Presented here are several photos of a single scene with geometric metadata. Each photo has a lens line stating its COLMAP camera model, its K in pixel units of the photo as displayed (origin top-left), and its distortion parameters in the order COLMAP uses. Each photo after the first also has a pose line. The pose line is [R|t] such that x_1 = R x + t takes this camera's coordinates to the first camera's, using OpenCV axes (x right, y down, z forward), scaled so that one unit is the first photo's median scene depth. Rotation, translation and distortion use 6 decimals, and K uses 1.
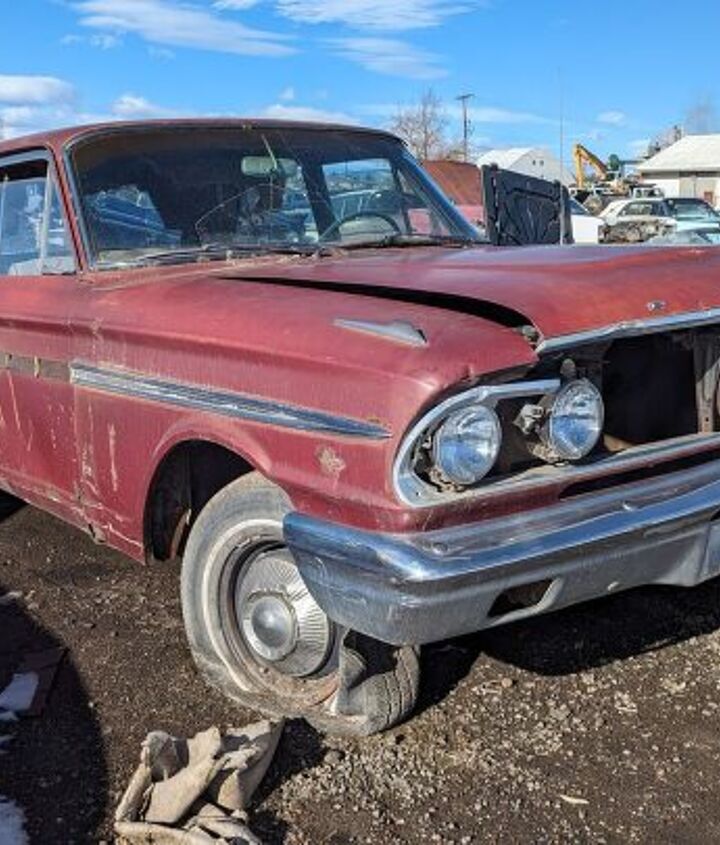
lens RADIAL K [[1112.8, 0, 393.0], [0, 1112.8, 421.9], [0, 0, 1]] dist [0.055629, -0.030392]
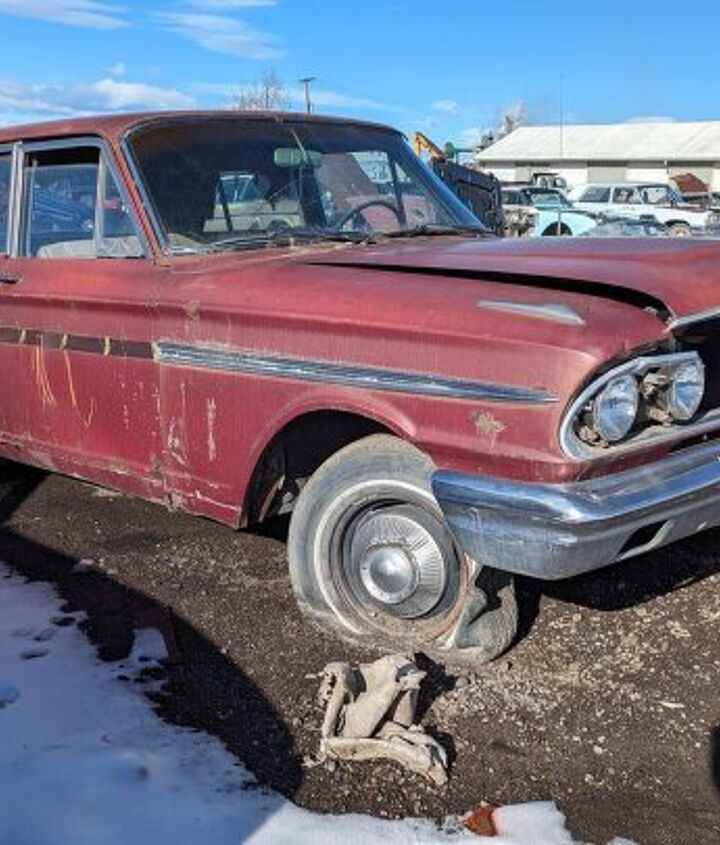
lens RADIAL K [[1098.0, 0, 409.6], [0, 1098.0, 446.2], [0, 0, 1]] dist [0.080176, -0.087044]
pose [[0.986992, -0.017796, 0.159783, -0.258976], [0.011888, 0.999212, 0.037859, 0.011224], [-0.160331, -0.035467, 0.986426, -0.096512]]
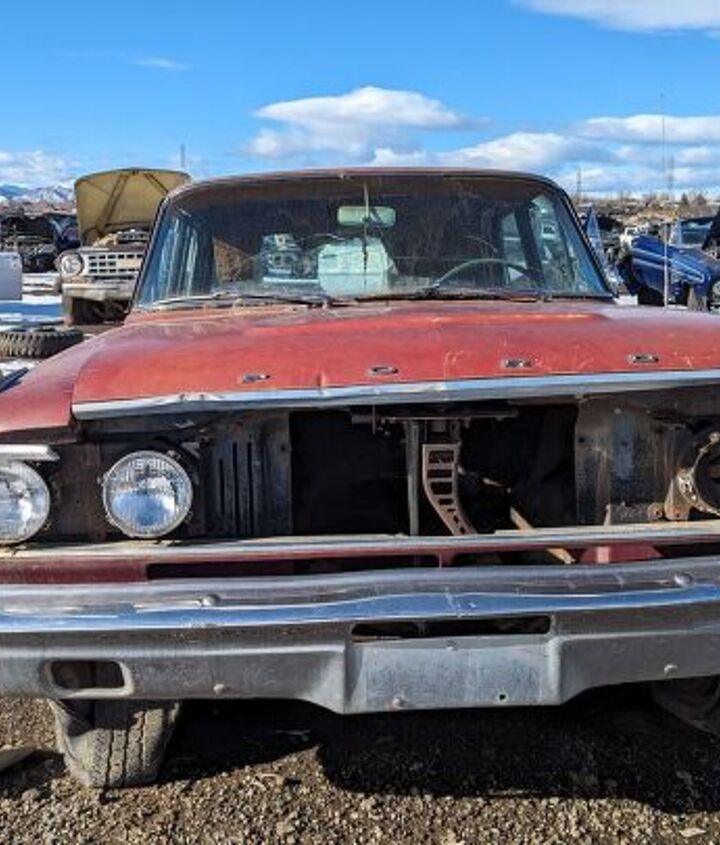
lens RADIAL K [[1115.9, 0, 338.6], [0, 1115.9, 422.1], [0, 0, 1]] dist [0.092085, -0.115952]
pose [[0.806500, 0.093128, -0.583854, 0.673998], [-0.112895, 0.993604, 0.002538, -0.066572], [0.580355, 0.063868, 0.811855, 0.275462]]
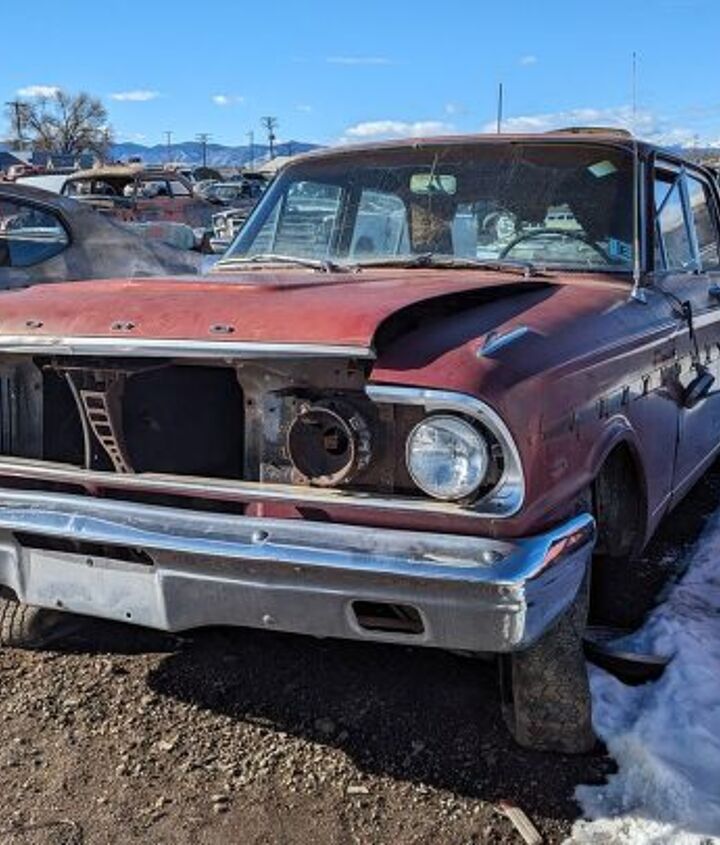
lens RADIAL K [[1115.9, 0, 338.6], [0, 1115.9, 422.1], [0, 0, 1]] dist [0.092085, -0.115952]
pose [[0.410991, 0.177658, -0.894161, 1.163106], [-0.176723, 0.977748, 0.113037, -0.168666], [0.894346, 0.111561, 0.433242, 0.729307]]
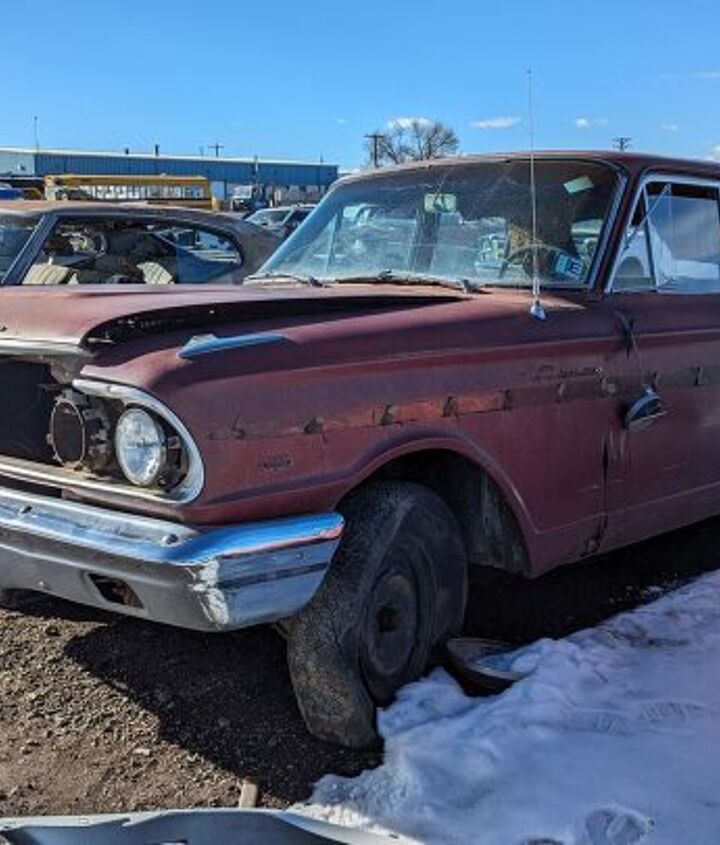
lens RADIAL K [[1115.9, 0, 338.6], [0, 1115.9, 422.1], [0, 0, 1]] dist [0.092085, -0.115952]
pose [[0.098678, 0.171011, -0.980315, 1.358704], [-0.183864, 0.971295, 0.150930, -0.245951], [0.977986, 0.165351, 0.127288, 1.167041]]
